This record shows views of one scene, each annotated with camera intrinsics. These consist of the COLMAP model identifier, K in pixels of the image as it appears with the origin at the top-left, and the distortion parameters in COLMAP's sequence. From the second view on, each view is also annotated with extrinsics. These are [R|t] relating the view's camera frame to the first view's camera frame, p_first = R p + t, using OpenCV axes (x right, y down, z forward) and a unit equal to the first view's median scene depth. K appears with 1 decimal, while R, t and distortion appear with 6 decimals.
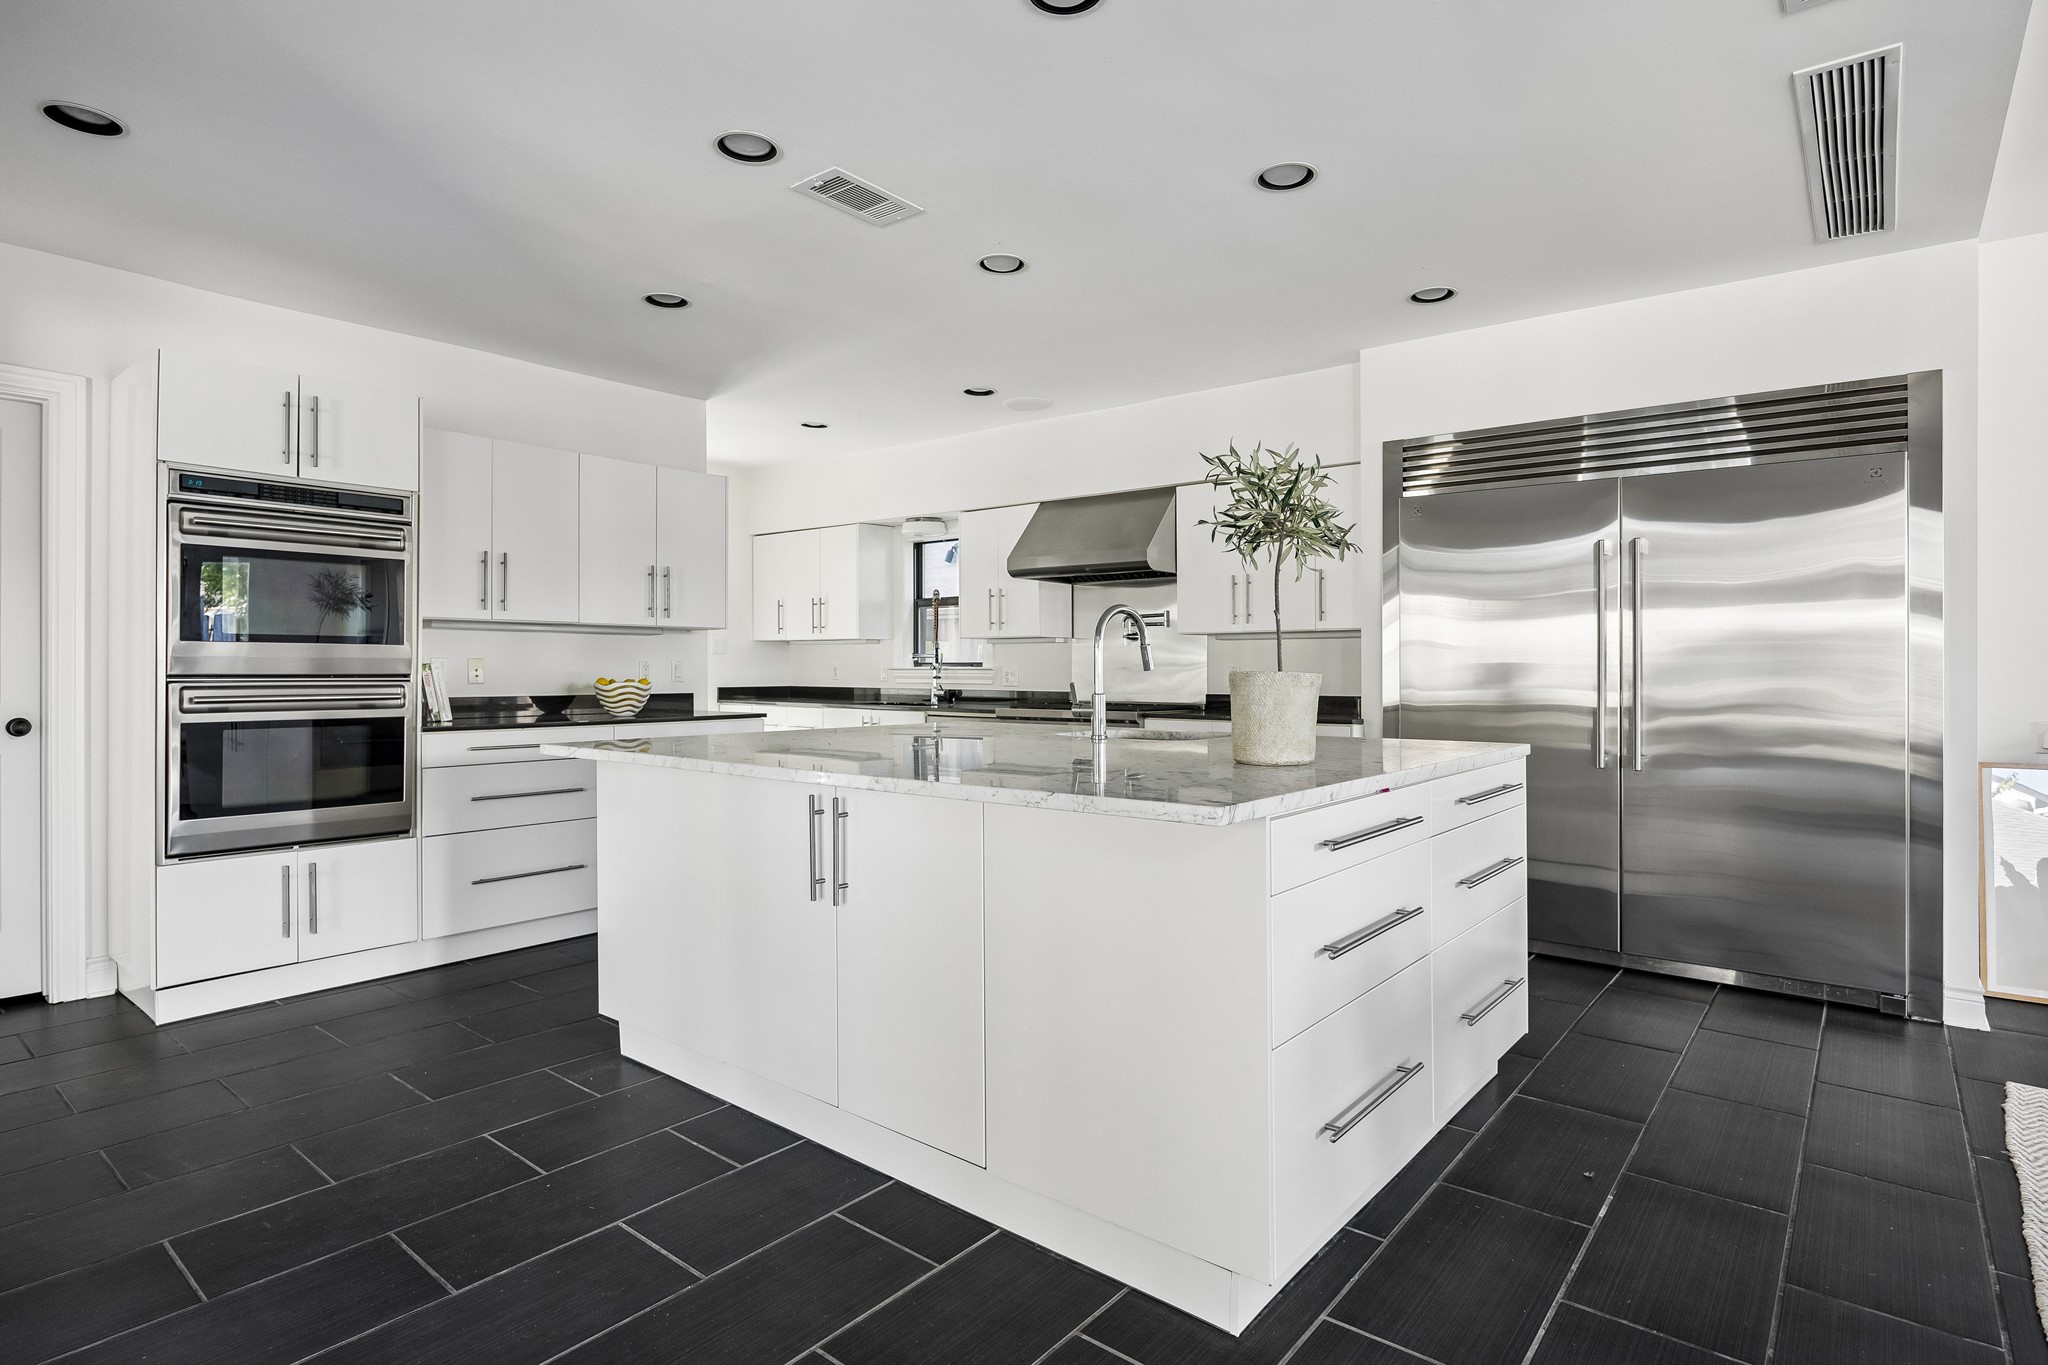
lens RADIAL K [[1062.1, 0, 1053.6], [0, 1062.1, 658.7], [0, 0, 1]] dist [-0.009444, 0.000217]
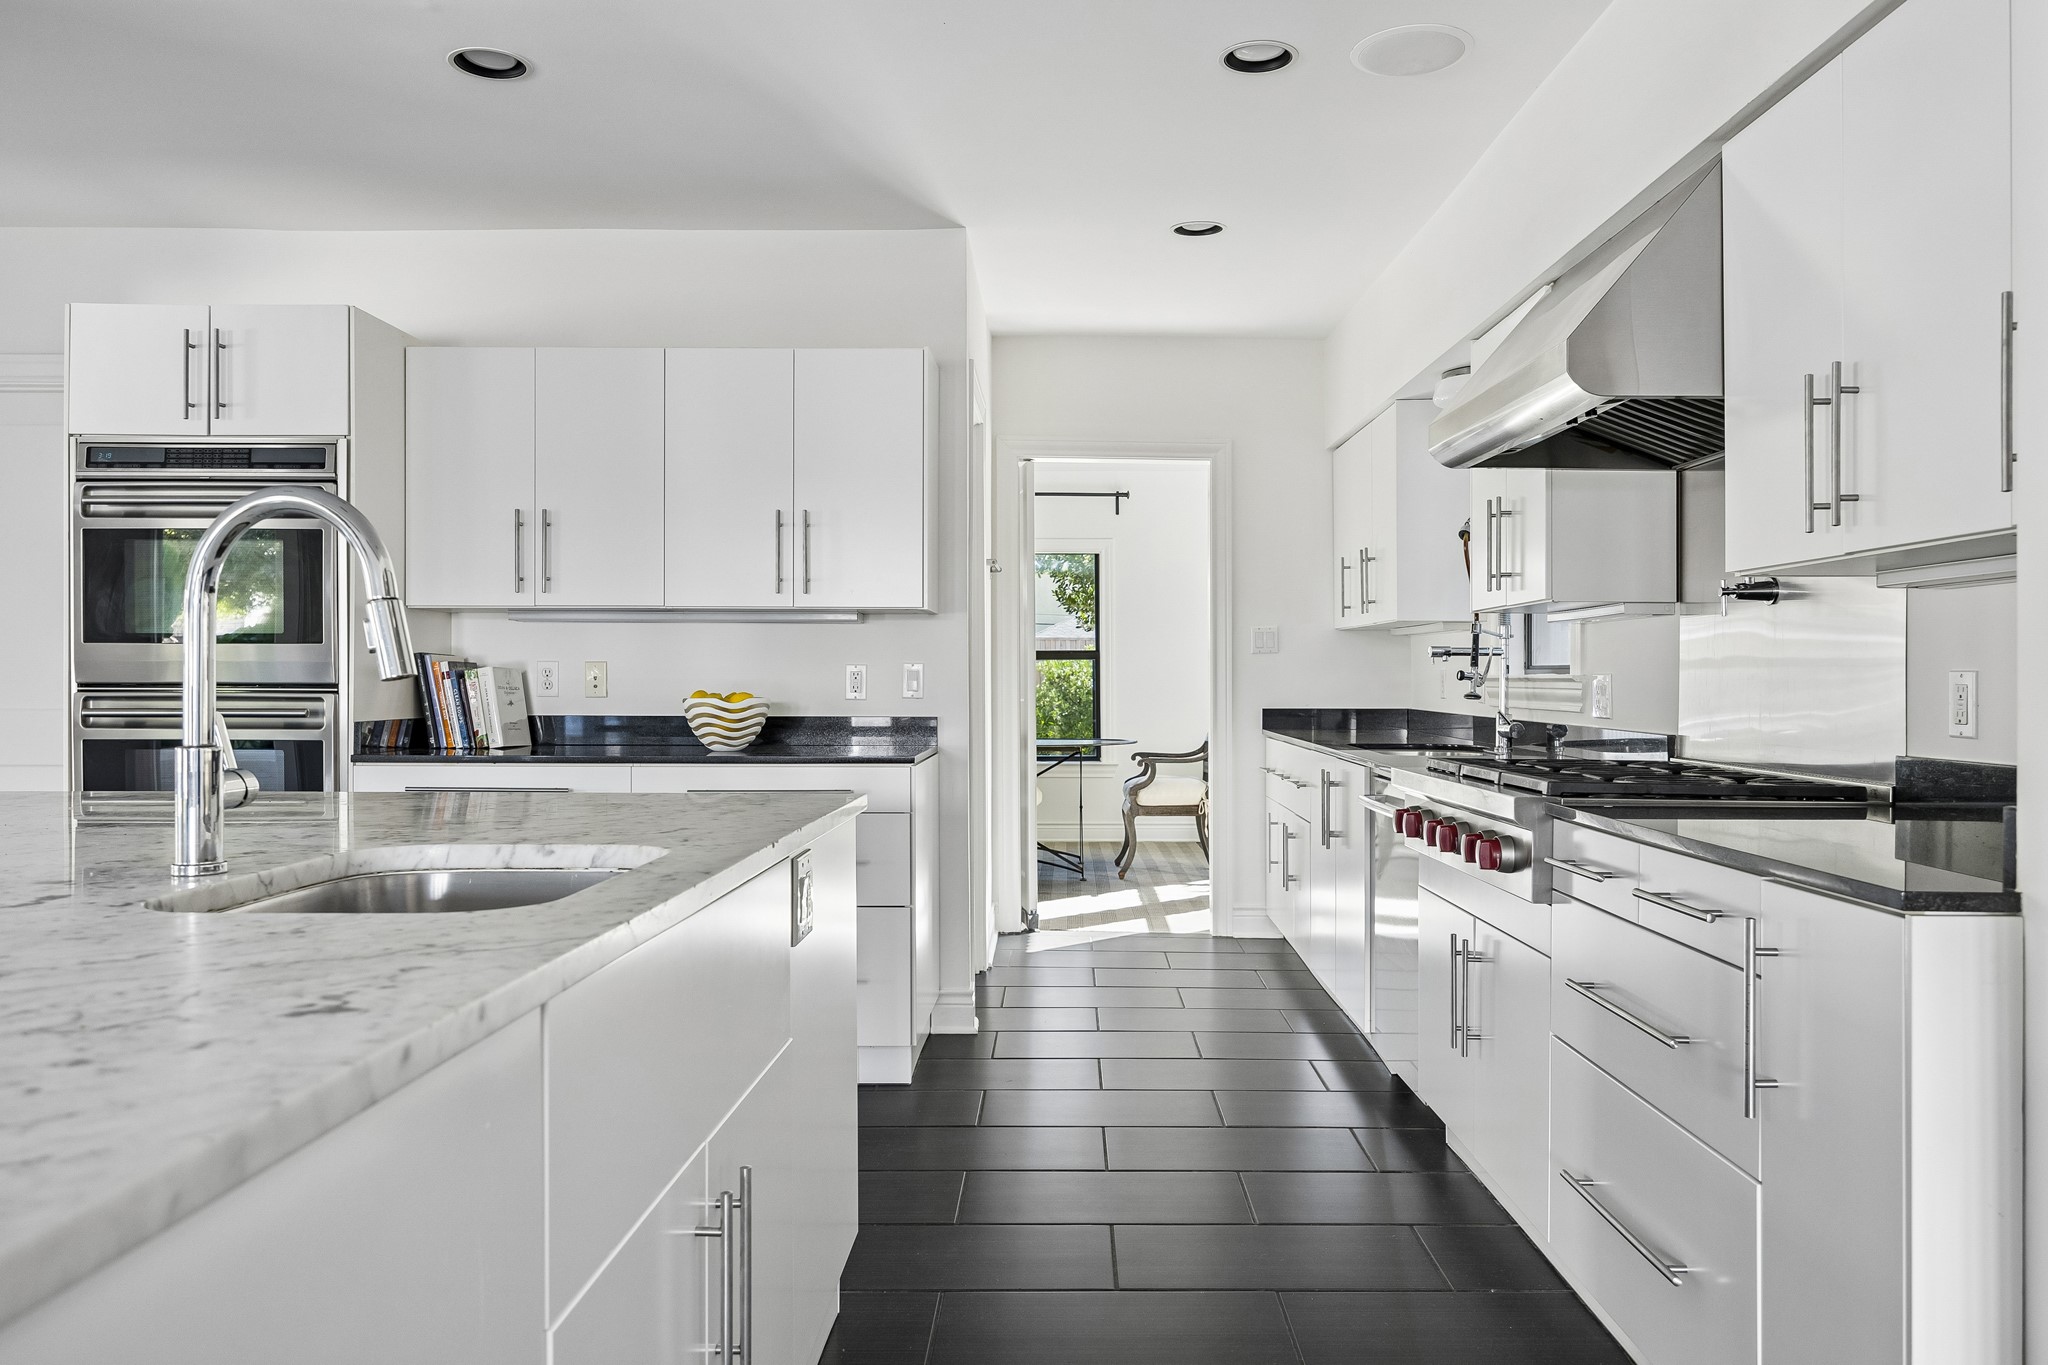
lens RADIAL K [[1440.0, 0, 1062.6], [0, 1440.0, 676.9], [0, 0, 1]] dist [-0.008284, 0.002689]
pose [[0.617768, 0.001743, -0.786359, 0.452202], [0.005374, 0.999965, 0.006439, 0.005738], [0.786342, -0.008204, 0.617737, 0.712811]]
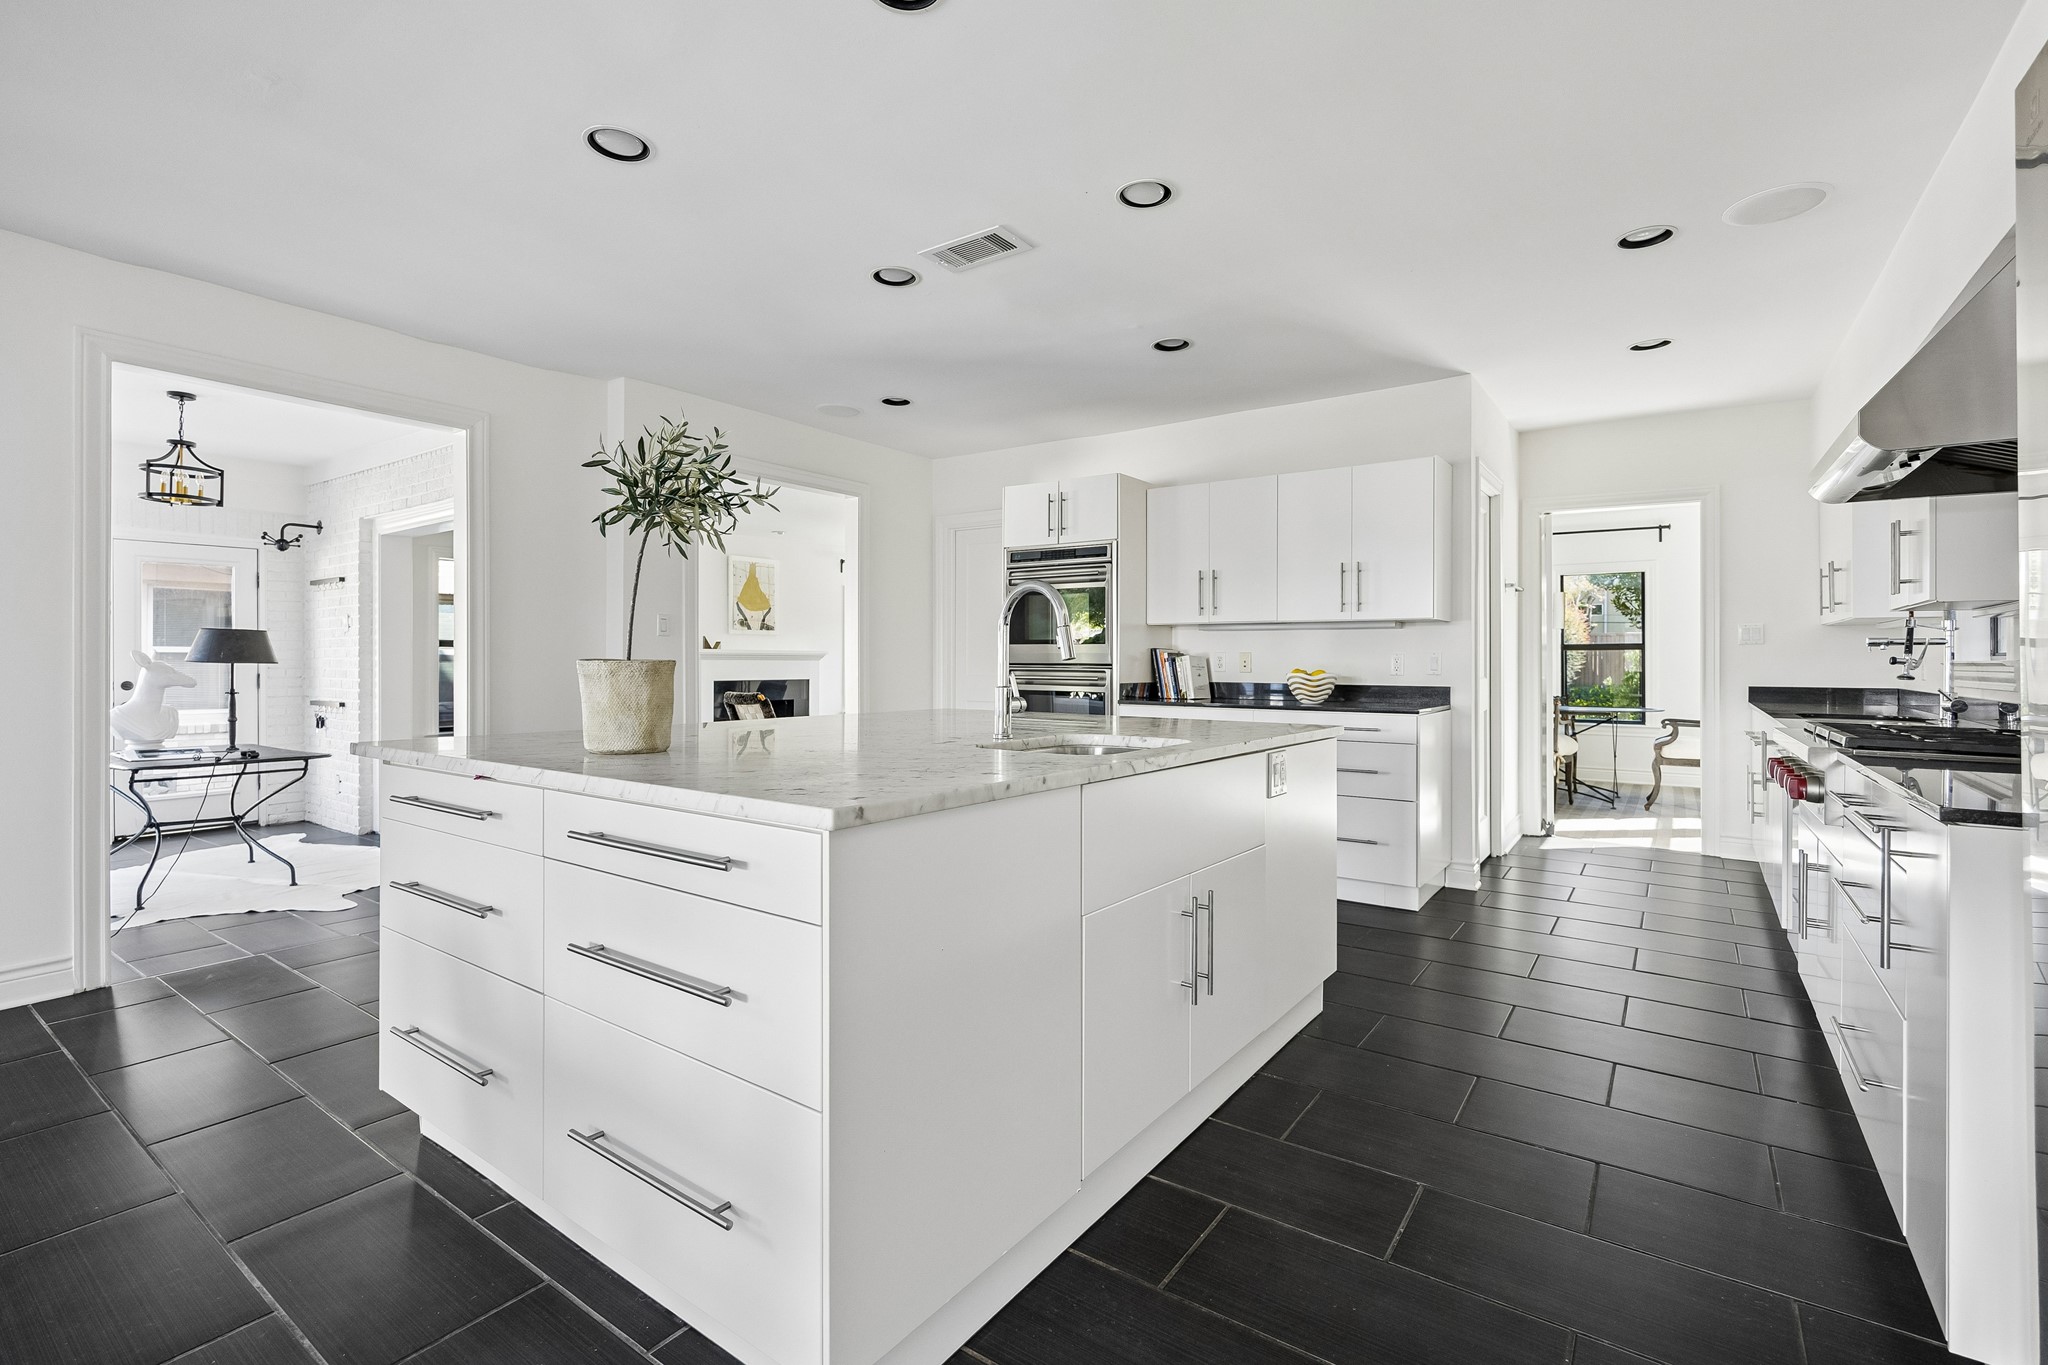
lens RADIAL K [[924.4, 0, 1022.1], [0, 924.4, 661.3], [0, 0, 1]] dist [-0.007696, -0.000698]
pose [[0.038565, 0.001042, -0.999256, 0.613498], [0.005441, 0.999984, 0.001252, 0.007869], [0.999241, -0.005485, 0.038559, 0.756000]]
